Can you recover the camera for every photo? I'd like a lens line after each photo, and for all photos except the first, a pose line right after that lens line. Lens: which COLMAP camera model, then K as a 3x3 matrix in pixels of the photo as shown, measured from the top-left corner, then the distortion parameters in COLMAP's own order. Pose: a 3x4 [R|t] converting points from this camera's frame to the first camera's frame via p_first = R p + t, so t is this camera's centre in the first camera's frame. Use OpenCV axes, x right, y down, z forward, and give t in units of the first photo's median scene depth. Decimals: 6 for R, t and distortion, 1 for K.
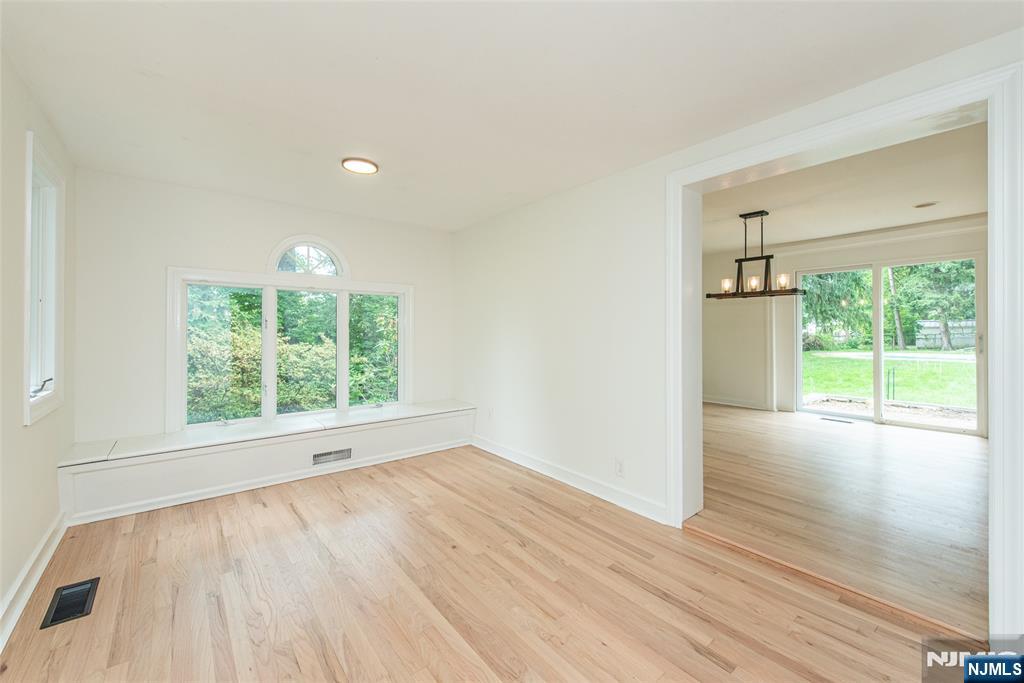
lens RADIAL K [[416.8, 0, 527.4], [0, 416.8, 328.3], [0, 0, 1]] dist [0.002257, 0.000367]
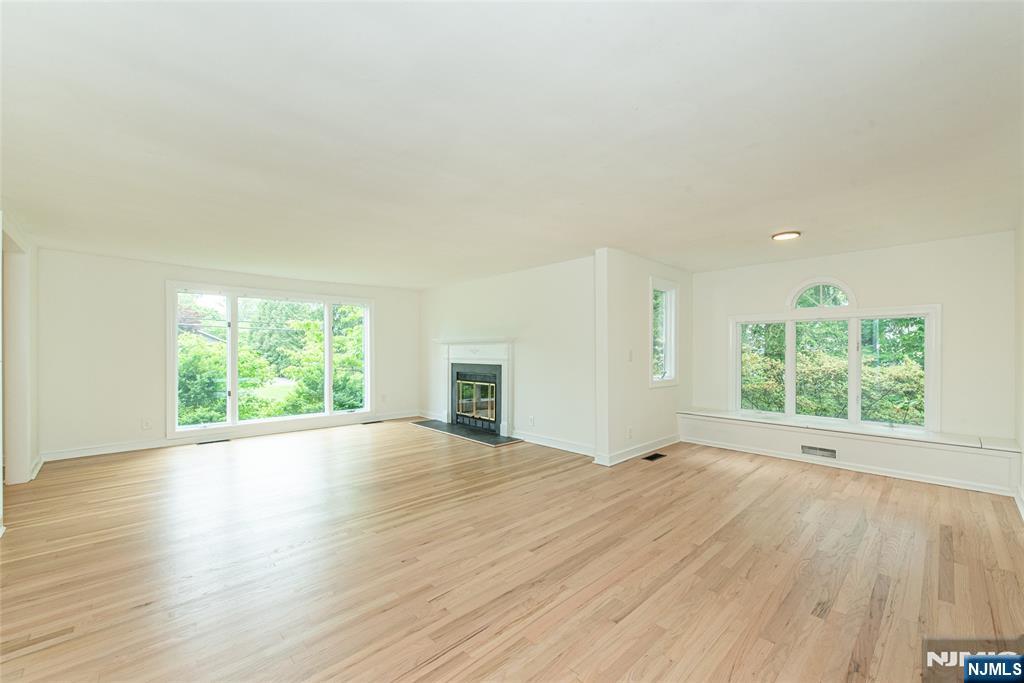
lens RADIAL K [[411.1, 0, 516.1], [0, 411.1, 336.1], [0, 0, 1]] dist [0.000018, -0.000094]
pose [[0.063402, -0.032870, -0.997447, 0.826234], [-0.004392, 0.999439, -0.033215, -0.000834], [0.997978, 0.006487, 0.063222, -0.006869]]
